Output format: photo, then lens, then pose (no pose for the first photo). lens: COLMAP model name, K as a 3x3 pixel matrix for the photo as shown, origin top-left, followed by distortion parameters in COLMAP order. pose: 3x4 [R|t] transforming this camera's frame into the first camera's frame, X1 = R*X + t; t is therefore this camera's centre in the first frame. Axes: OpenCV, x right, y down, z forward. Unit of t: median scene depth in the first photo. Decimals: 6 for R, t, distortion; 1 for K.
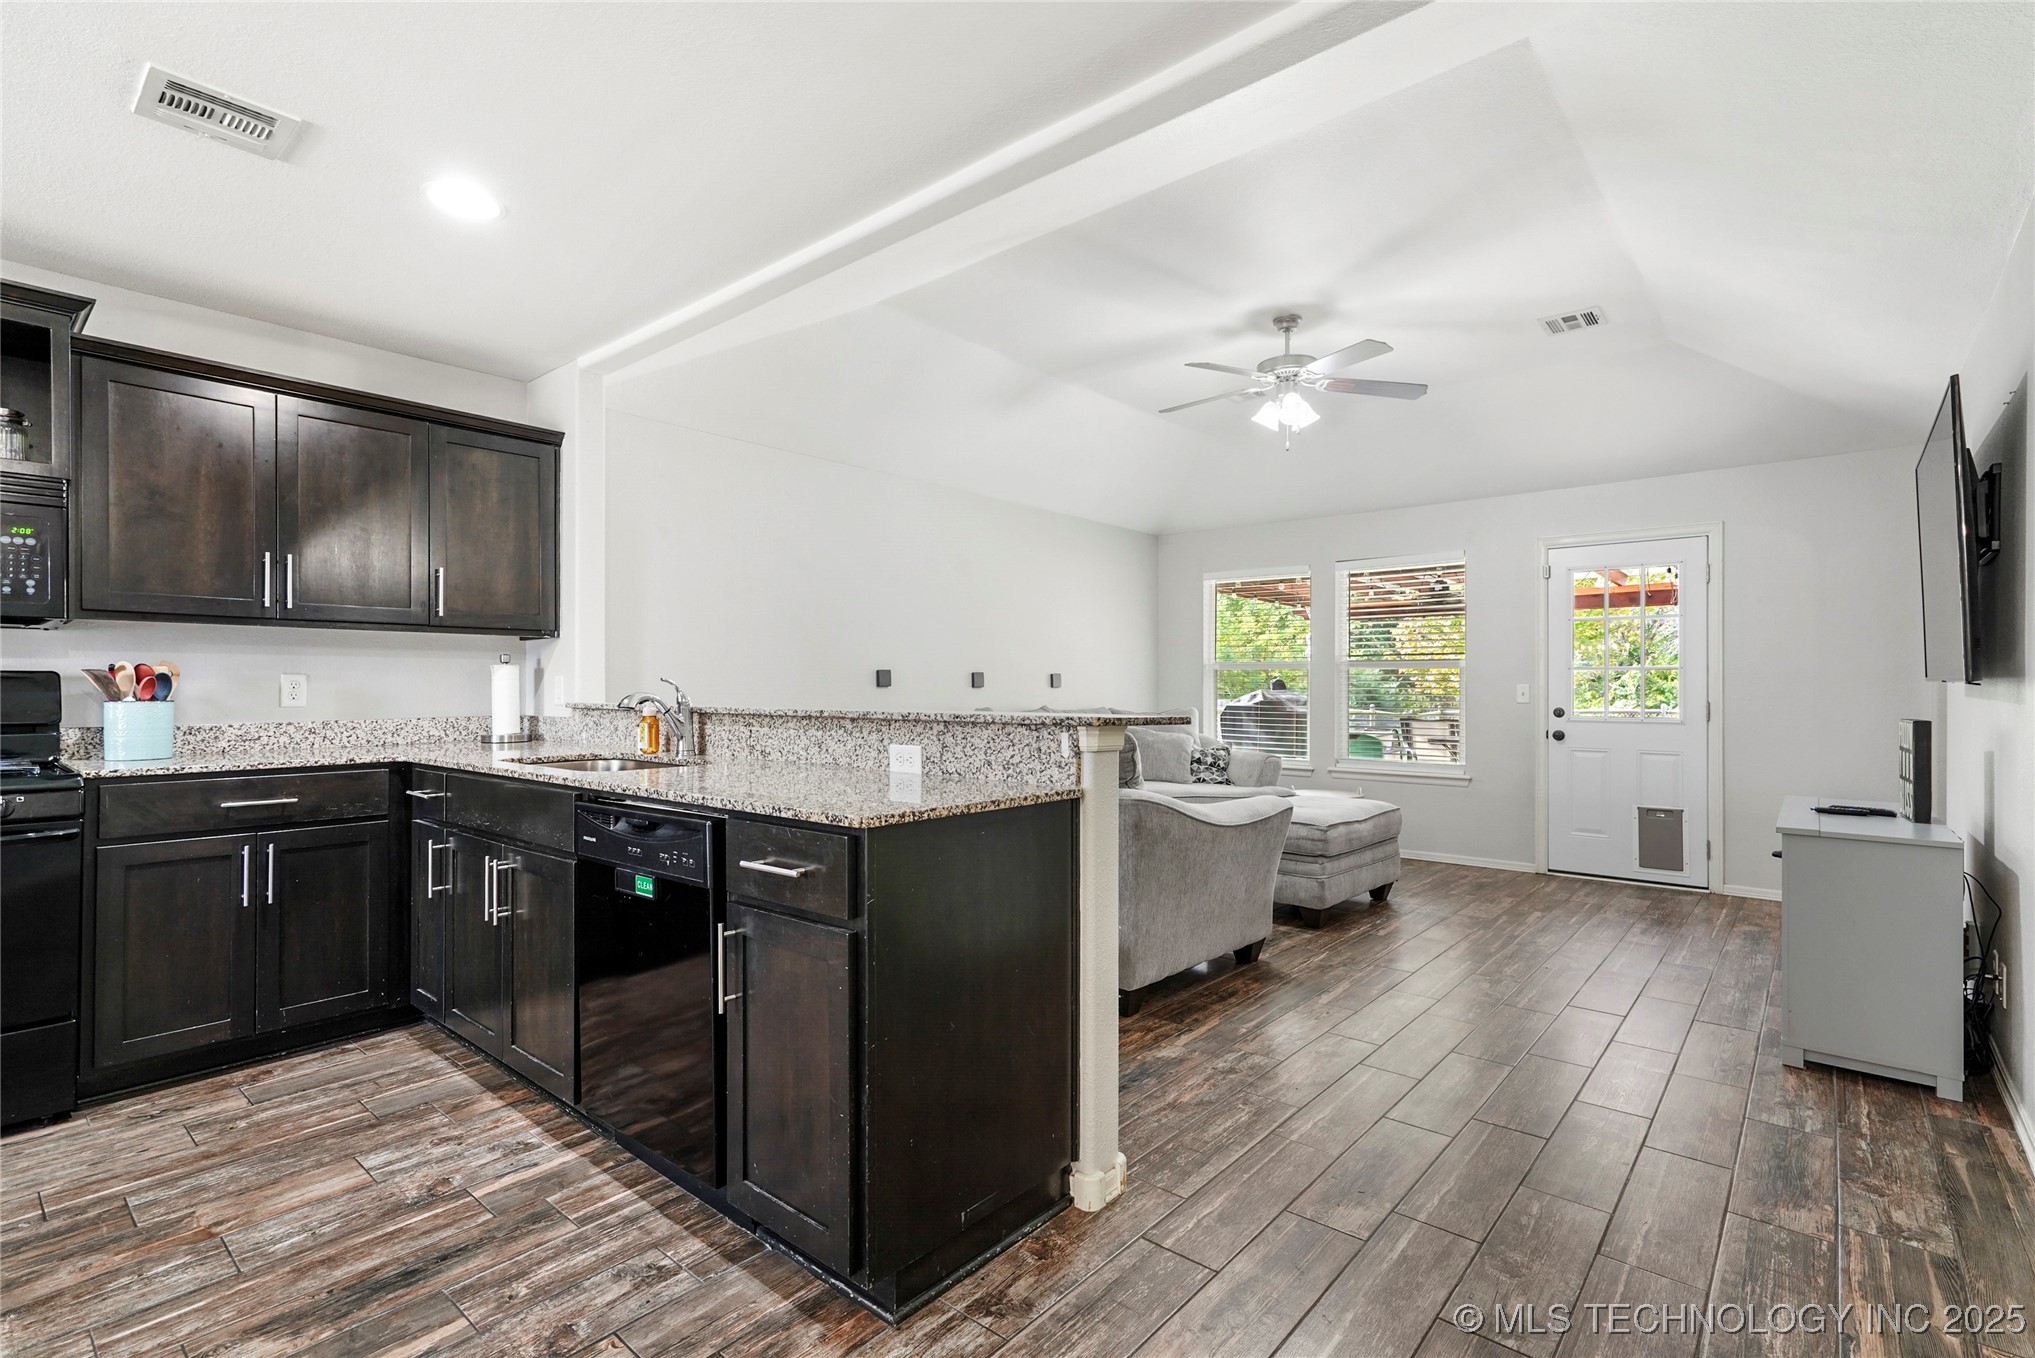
lens RADIAL K [[935.2, 0, 1023.0], [0, 935.2, 684.3], [0, 0, 1]] dist [0.011954, 0.001219]
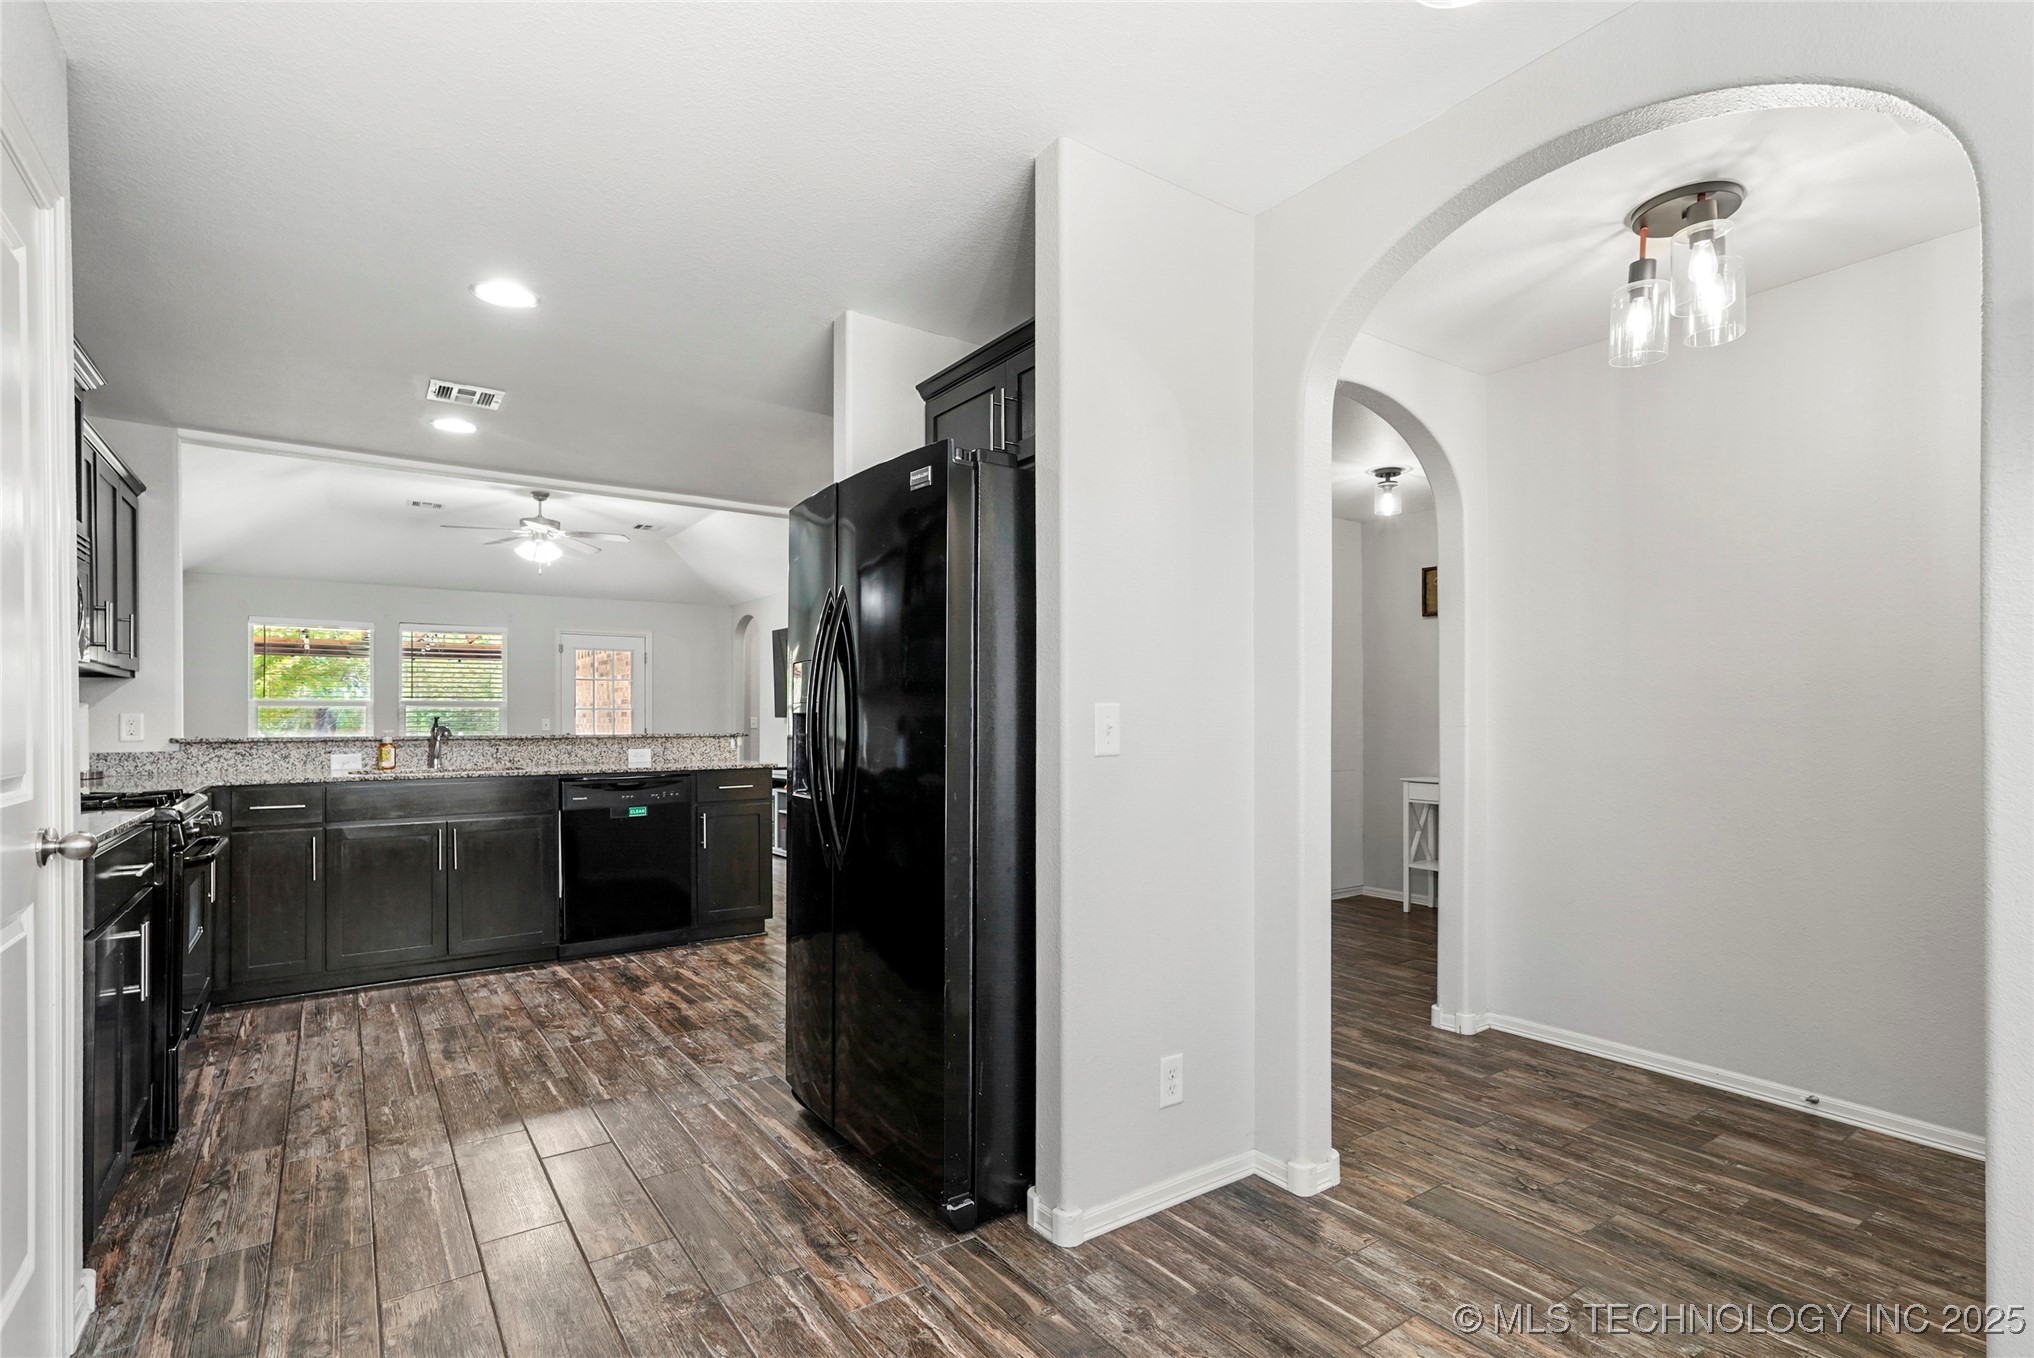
lens RADIAL K [[972.3, 0, 1014.1], [0, 972.3, 718.6], [0, 0, 1]] dist [-0.003086, 0.017138]
pose [[0.254825, -0.001244, 0.966987, -1.226281], [0.000176, 0.999999, 0.001241, -0.004137], [-0.966987, -0.000146, 0.254825, -0.230002]]
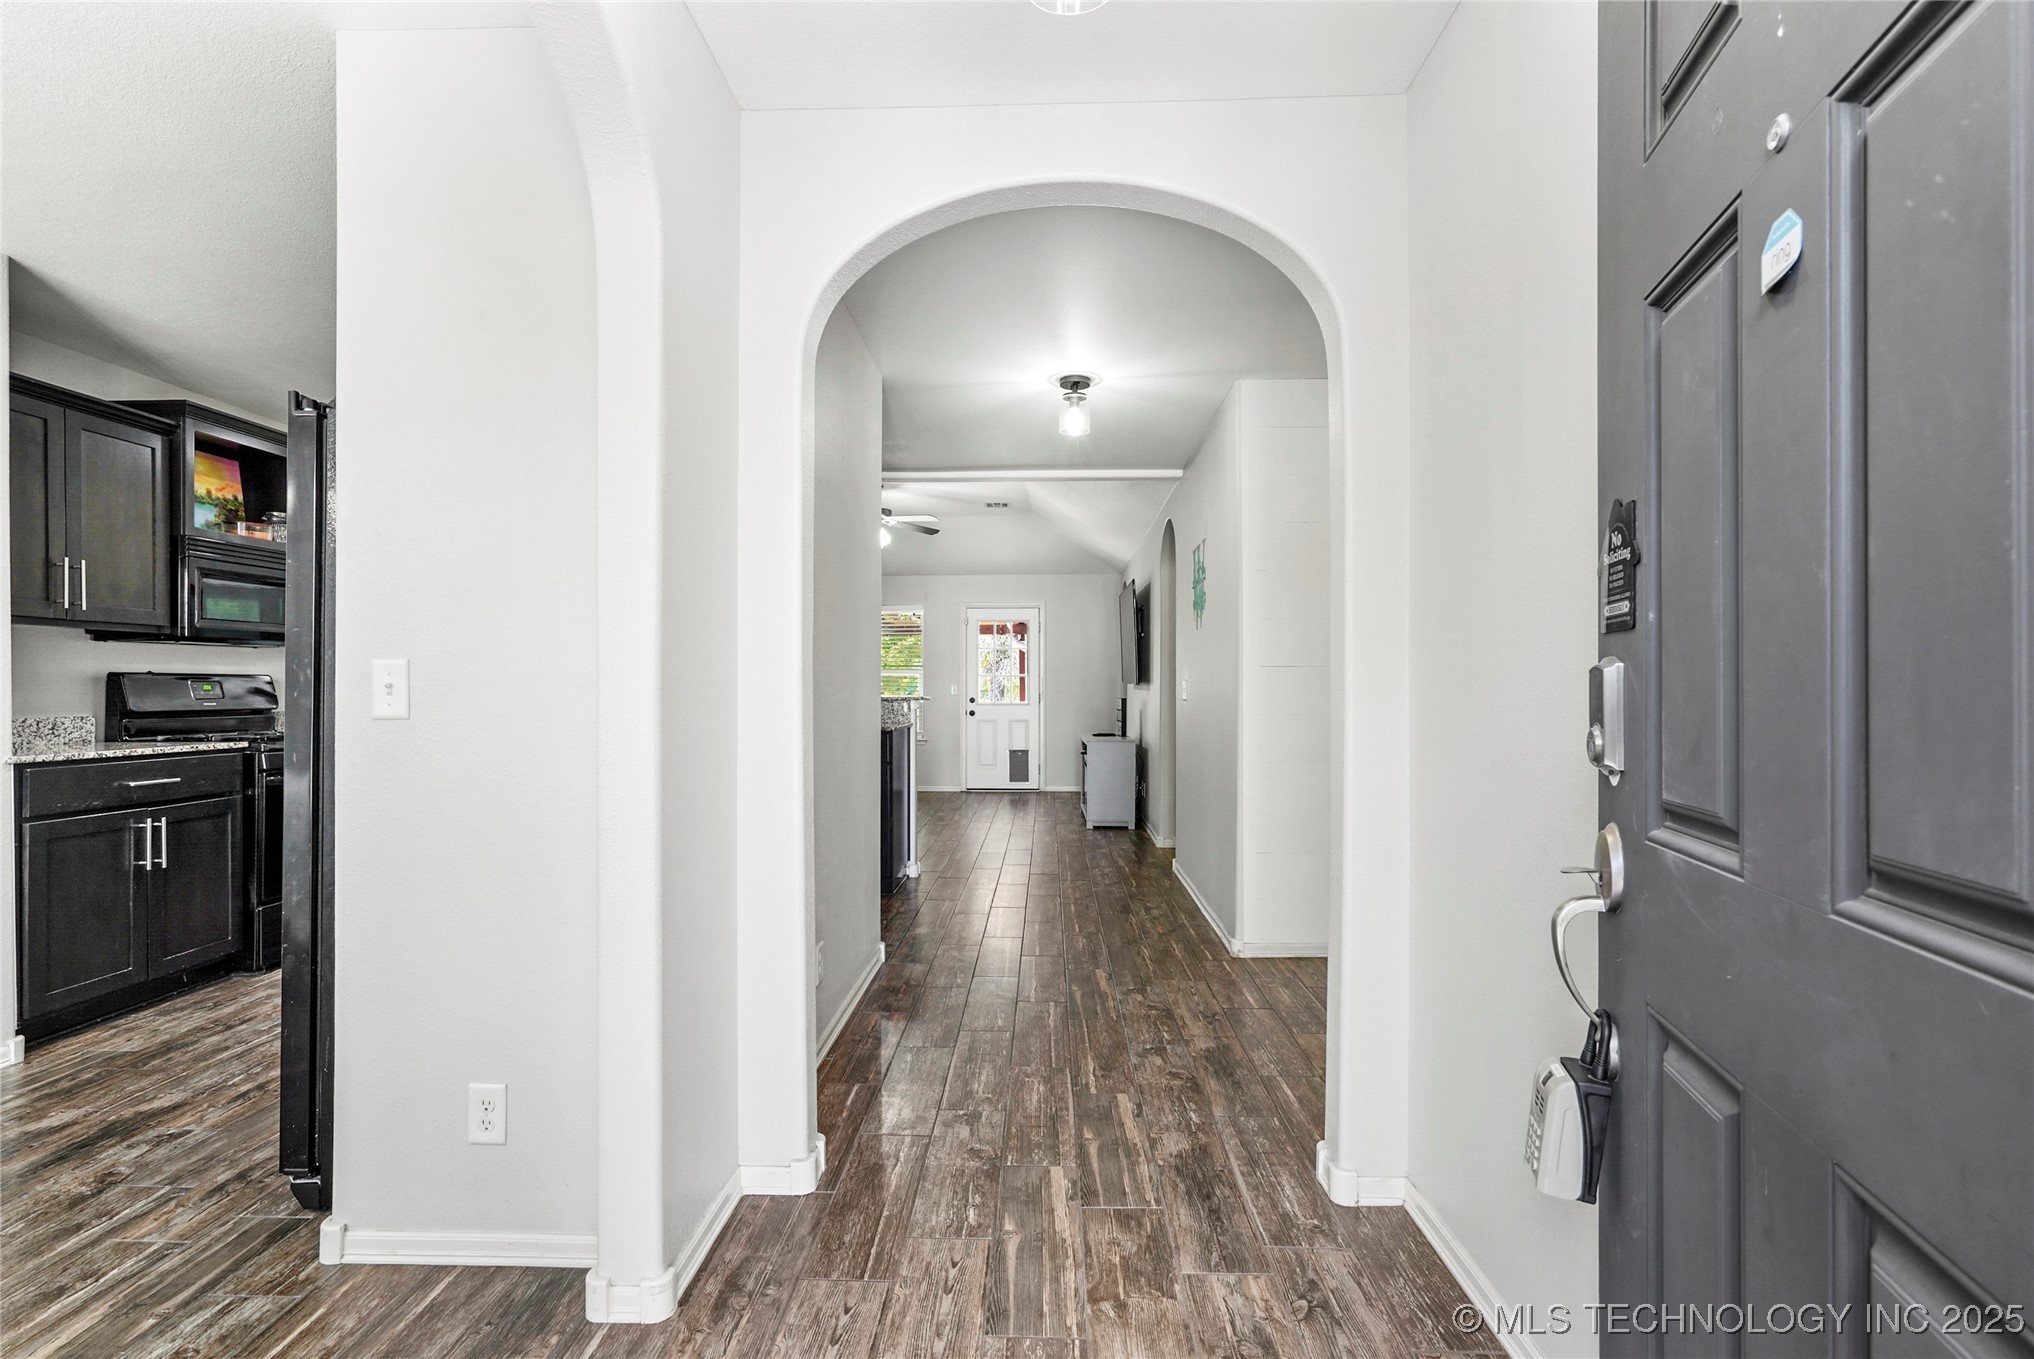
lens RADIAL K [[960.2, 0, 1006.7], [0, 960.2, 679.3], [0, 0, 1]] dist [0.001878, 0.001185]
pose [[0.786500, 0.003660, 0.617579, -0.740991], [-0.000497, 0.999986, -0.005293, 0.000296], [-0.617590, 0.003856, 0.786491, -0.698740]]
